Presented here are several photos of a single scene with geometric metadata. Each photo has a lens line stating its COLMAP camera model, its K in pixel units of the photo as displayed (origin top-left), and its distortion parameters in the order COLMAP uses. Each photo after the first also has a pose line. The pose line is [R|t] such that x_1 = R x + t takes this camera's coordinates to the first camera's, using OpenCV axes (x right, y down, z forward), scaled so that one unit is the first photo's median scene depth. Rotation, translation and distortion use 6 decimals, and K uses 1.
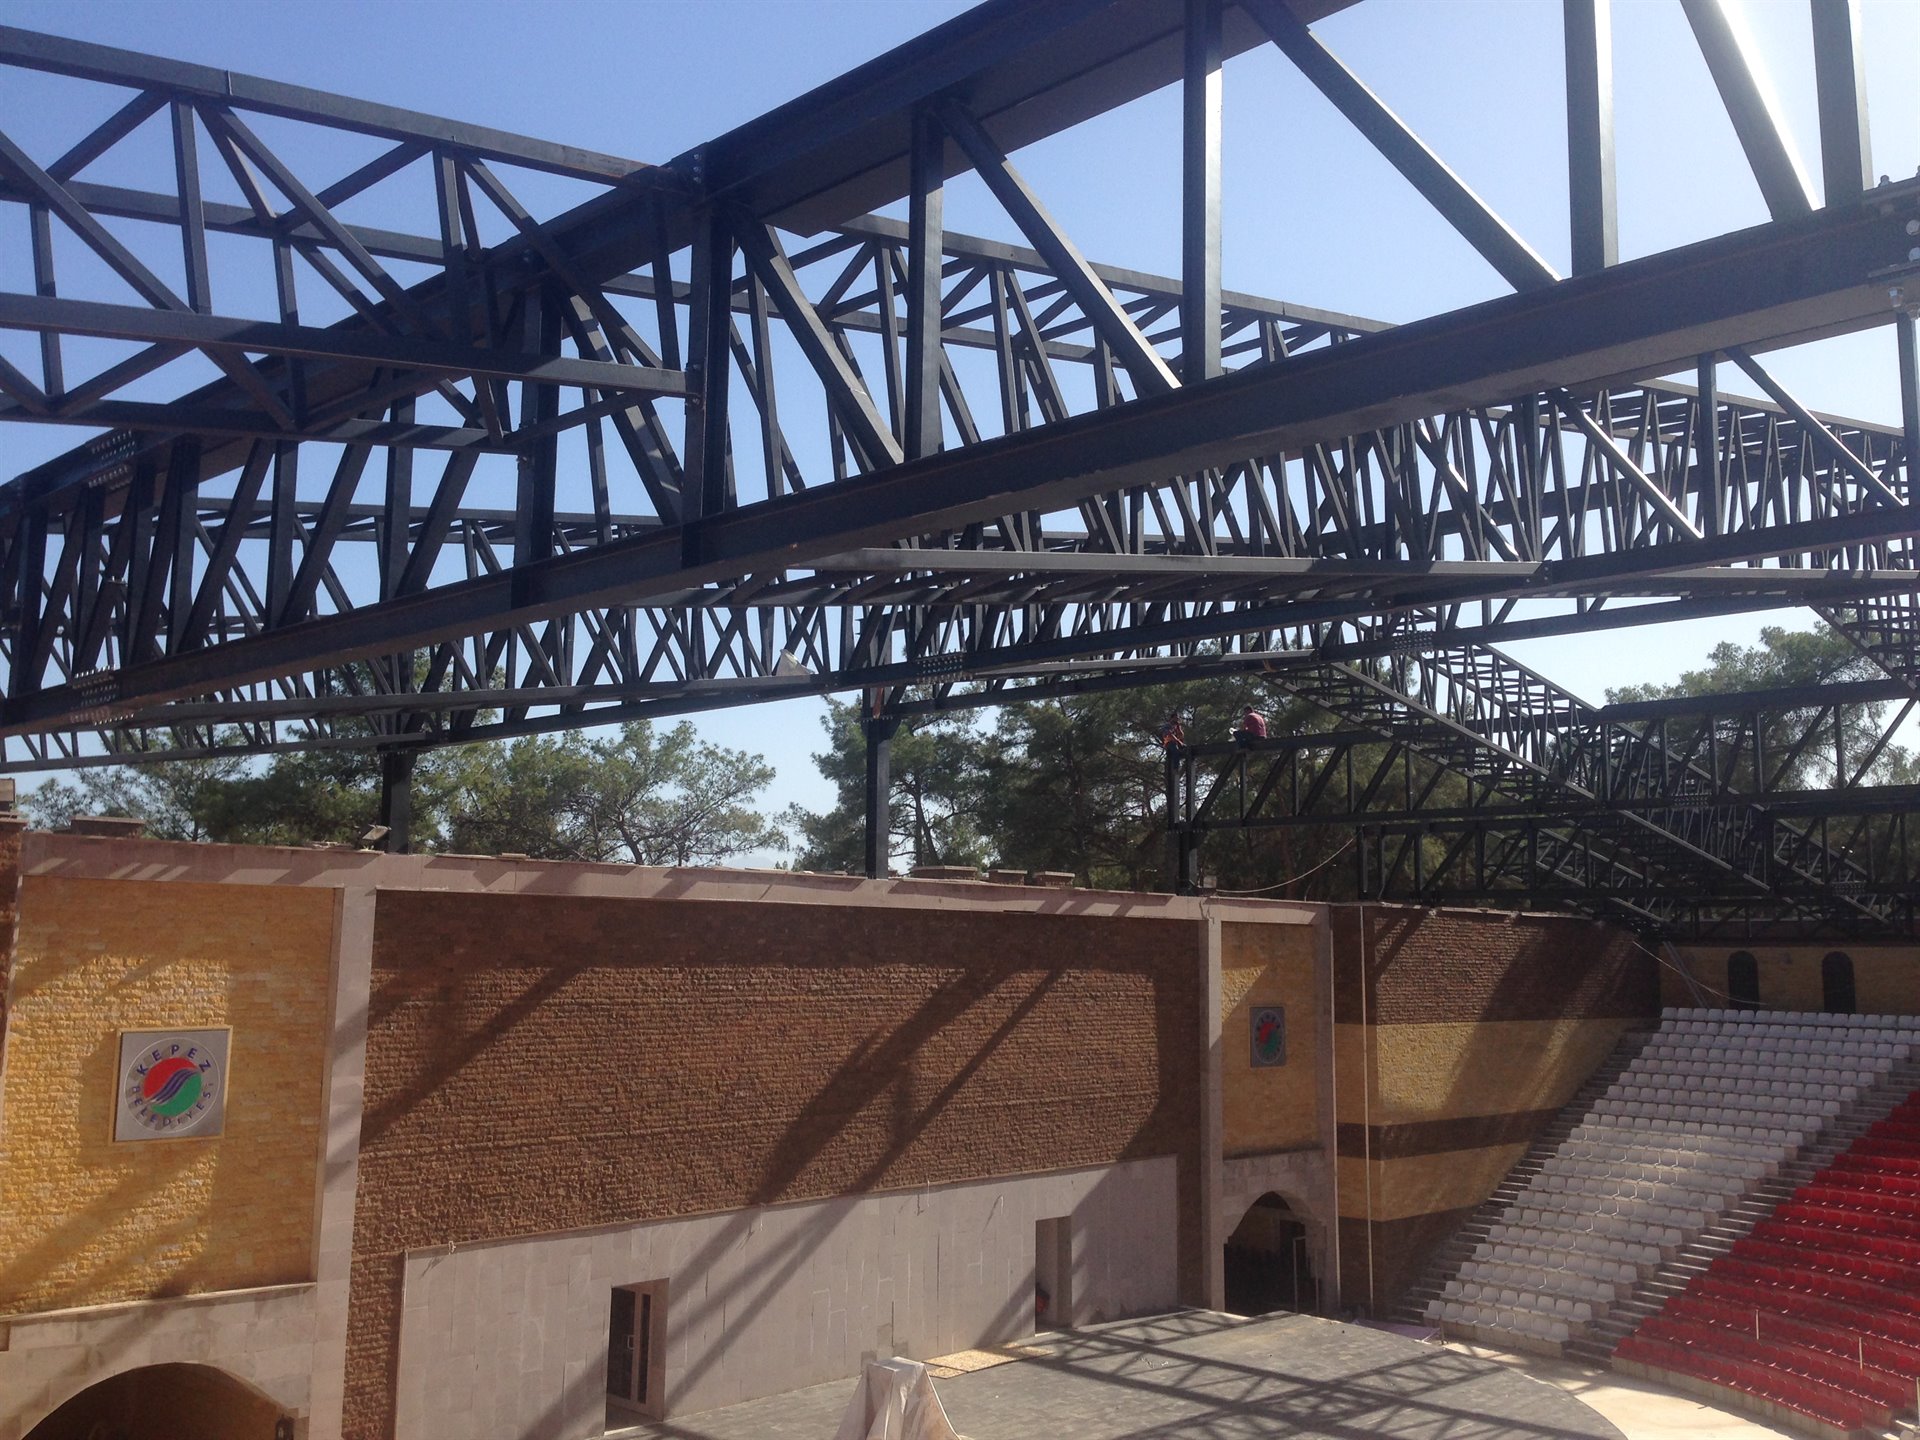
lens RADIAL K [[1746.5, 0, 960.0], [0, 1746.5, 720.0], [0, 0, 1]] dist [0.096262, -0.193448]
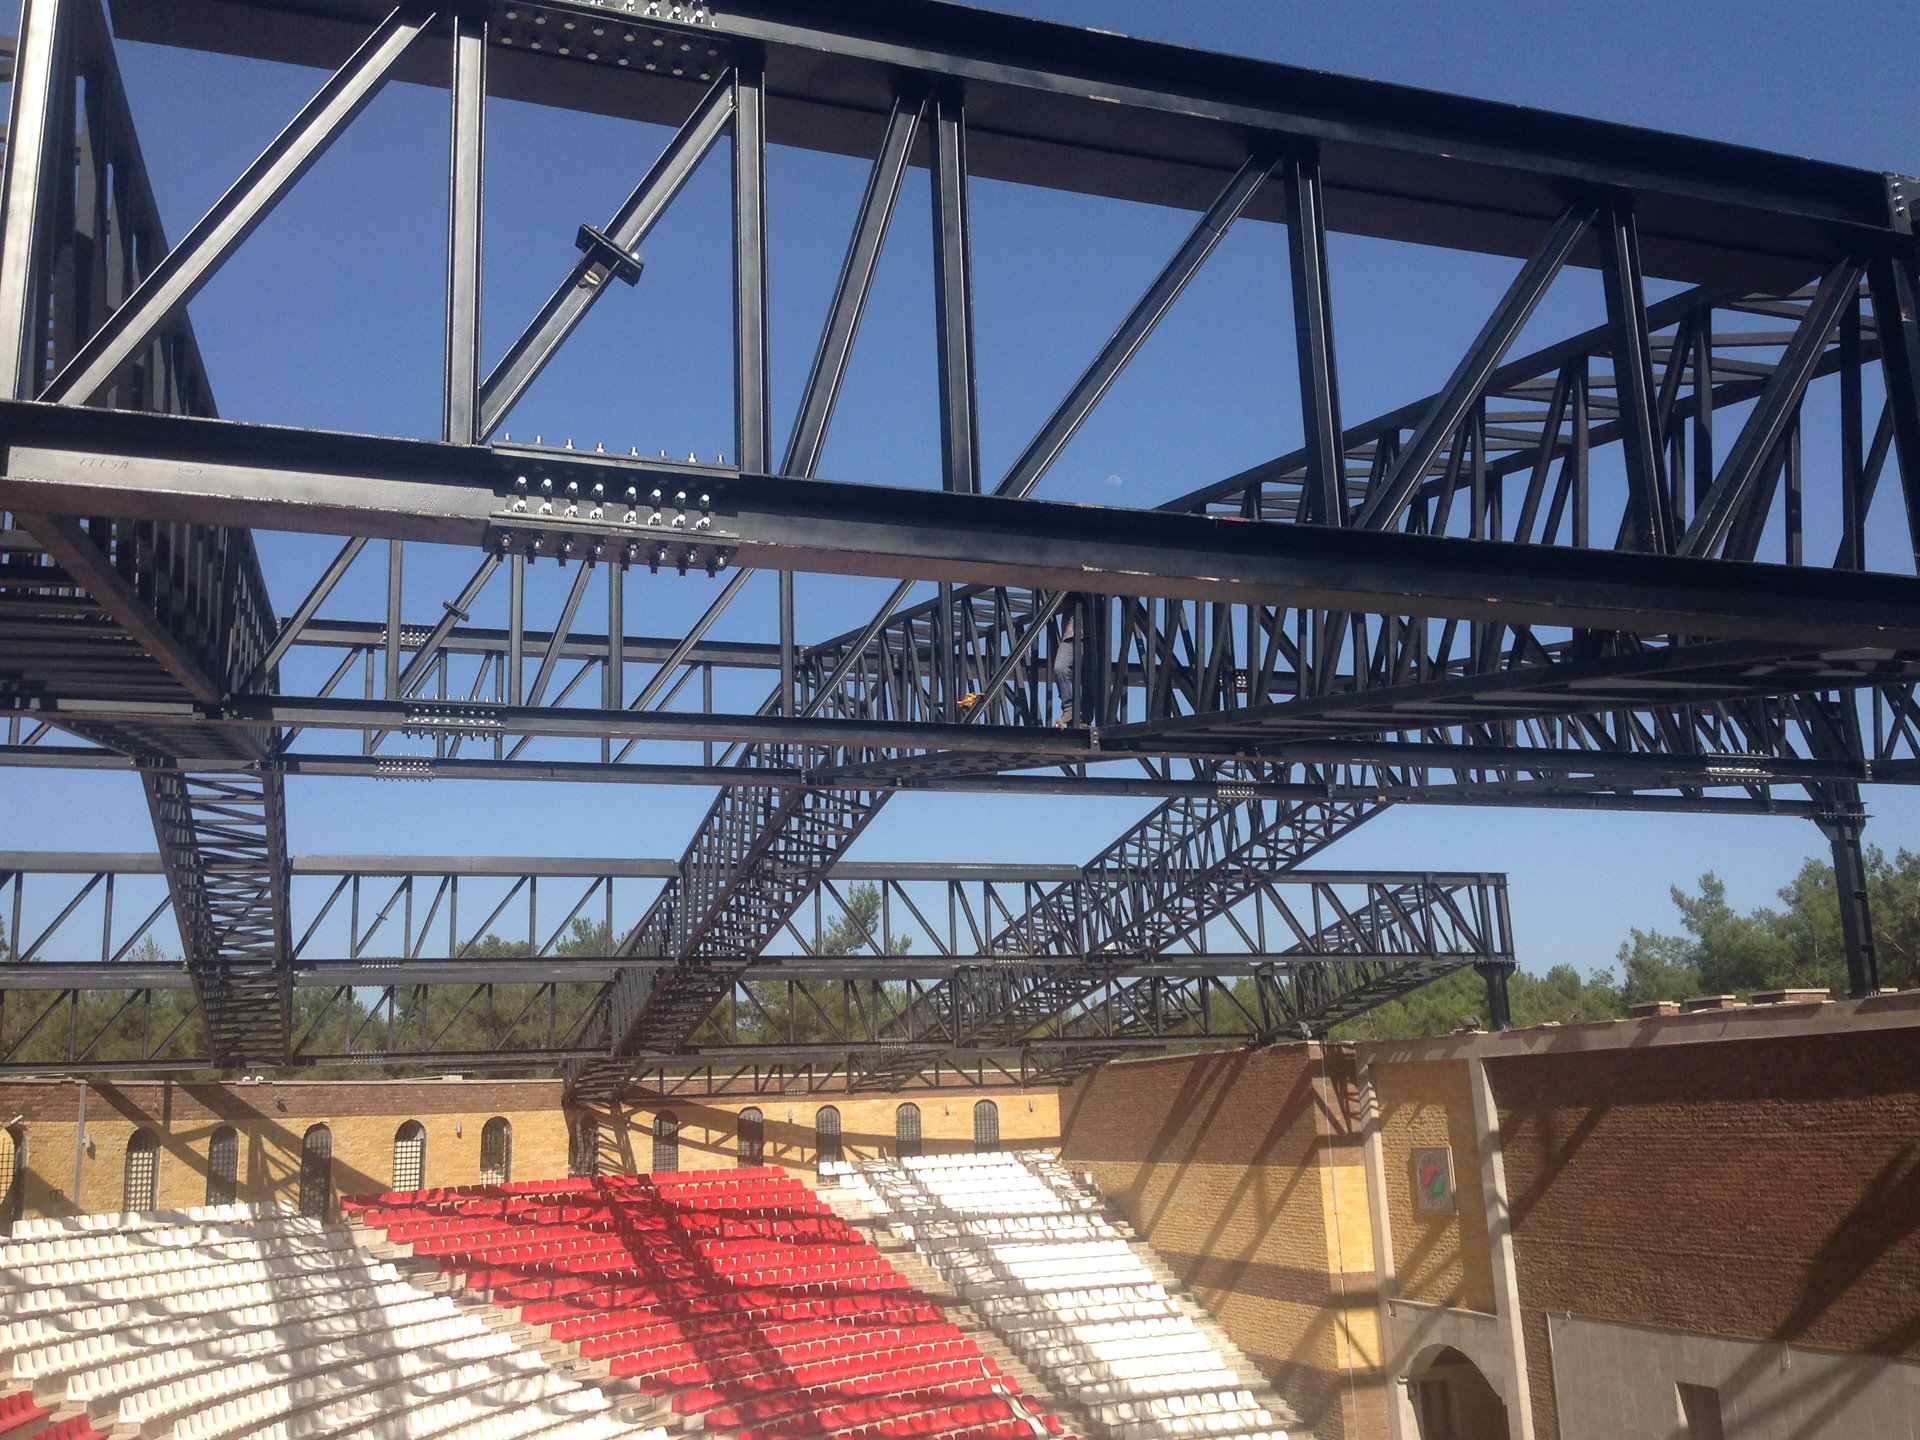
lens RADIAL K [[1740.8, 0, 968.2], [0, 1740.8, 734.9], [0, 0, 1]] dist [0.118423, -0.217029]
pose [[-0.461560, -0.185241, -0.867553, 1.104240], [0.145145, 0.949007, -0.279854, 0.172302], [0.875154, -0.255090, -0.411137, 1.166347]]
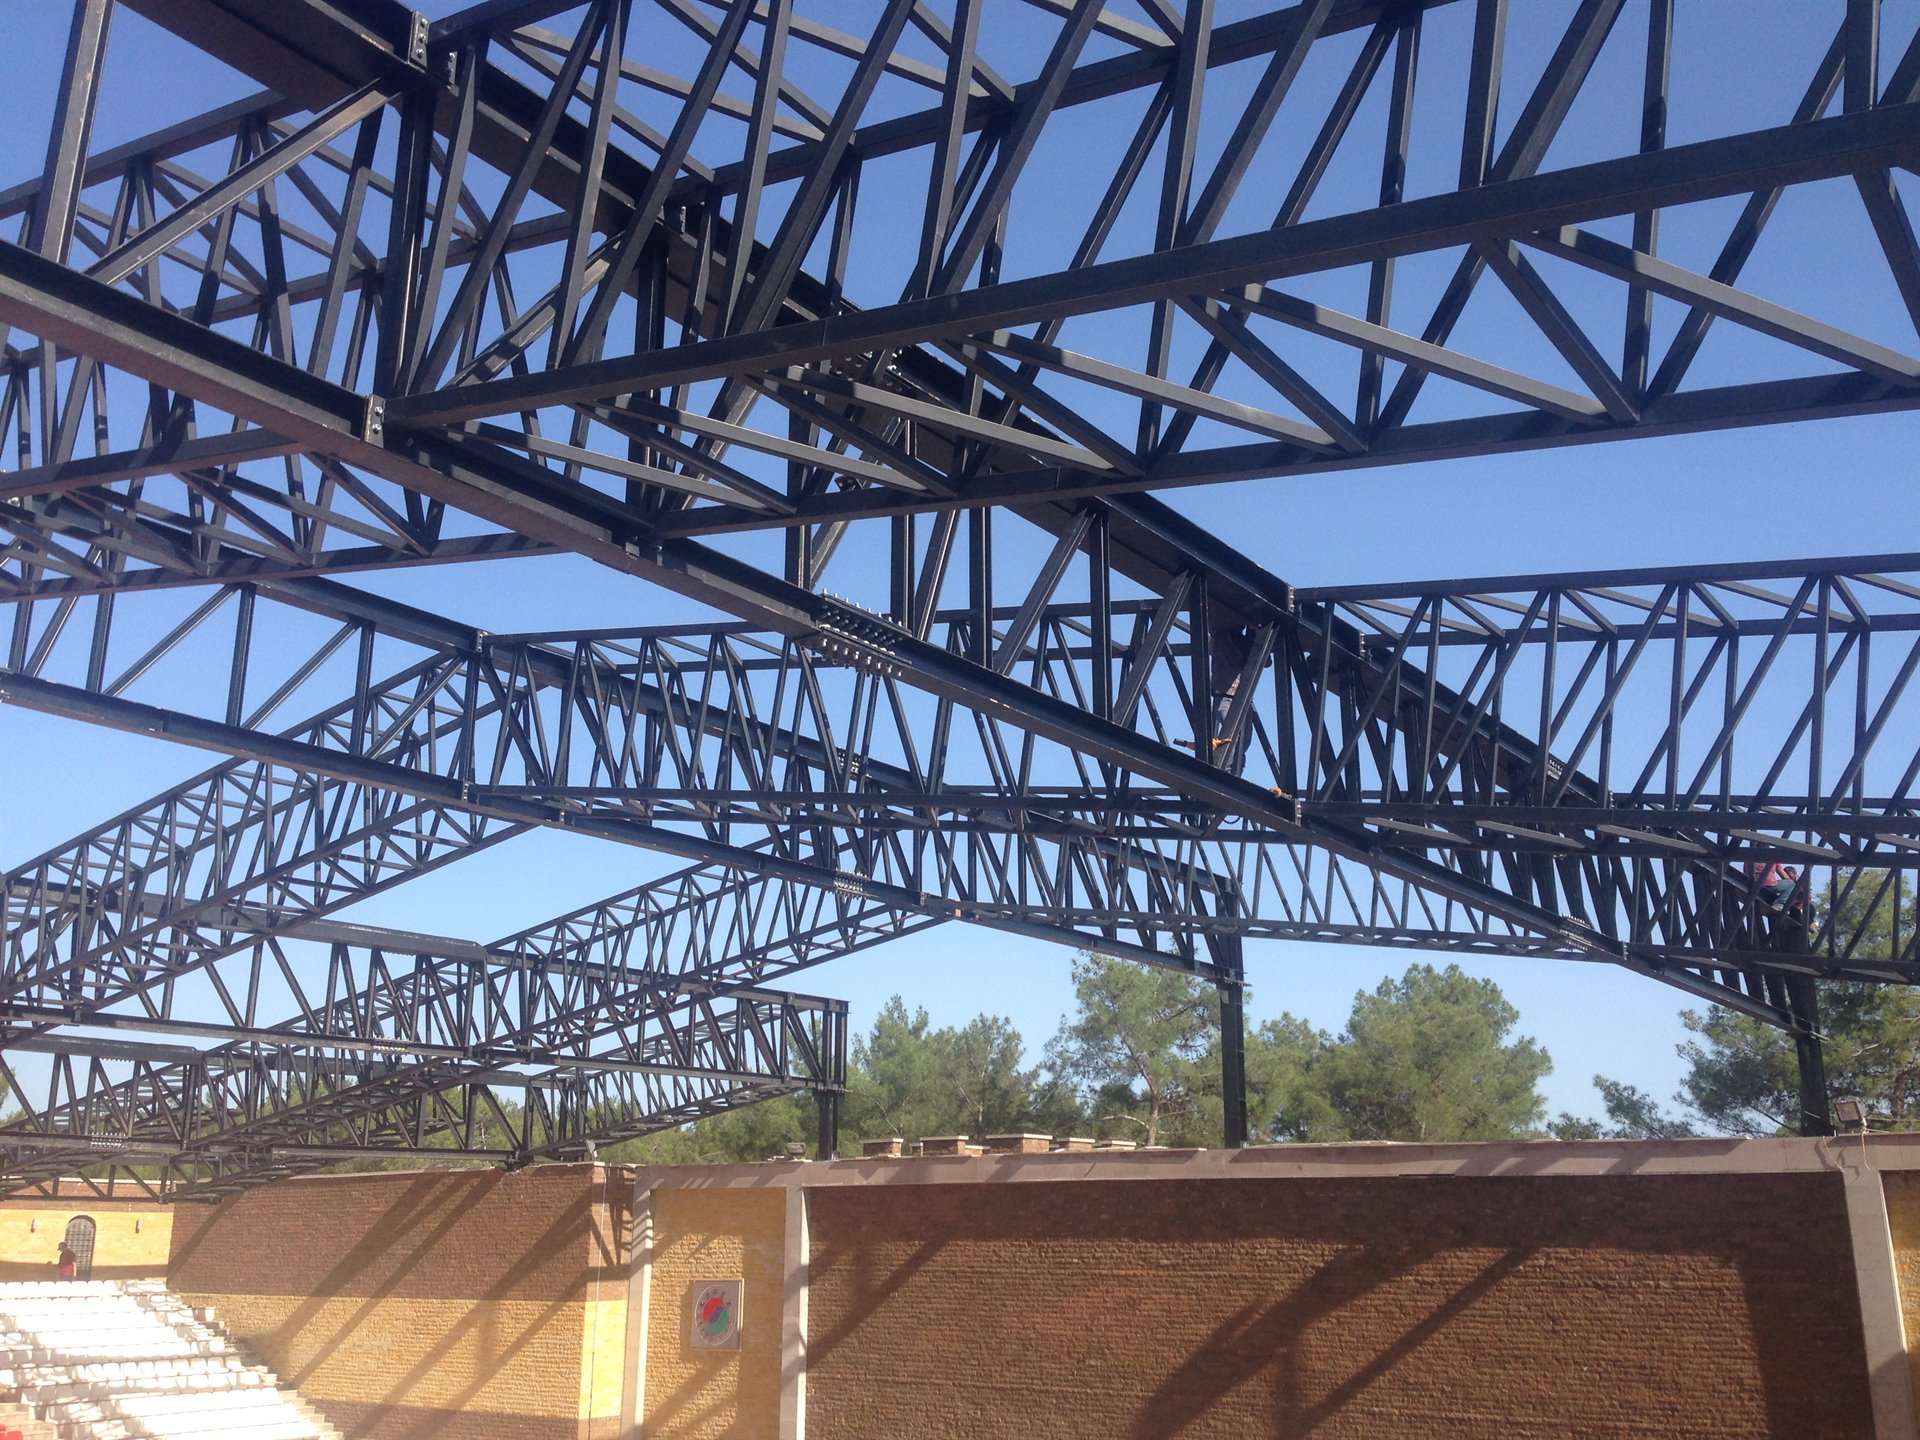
lens RADIAL K [[1740.8, 0, 968.2], [0, 1740.8, 734.9], [0, 0, 1]] dist [0.118423, -0.217029]
pose [[0.132437, -0.282221, -0.950164, 1.078716], [0.132489, 0.955046, -0.265204, 0.128198], [0.982297, -0.090764, 0.163875, 0.828709]]
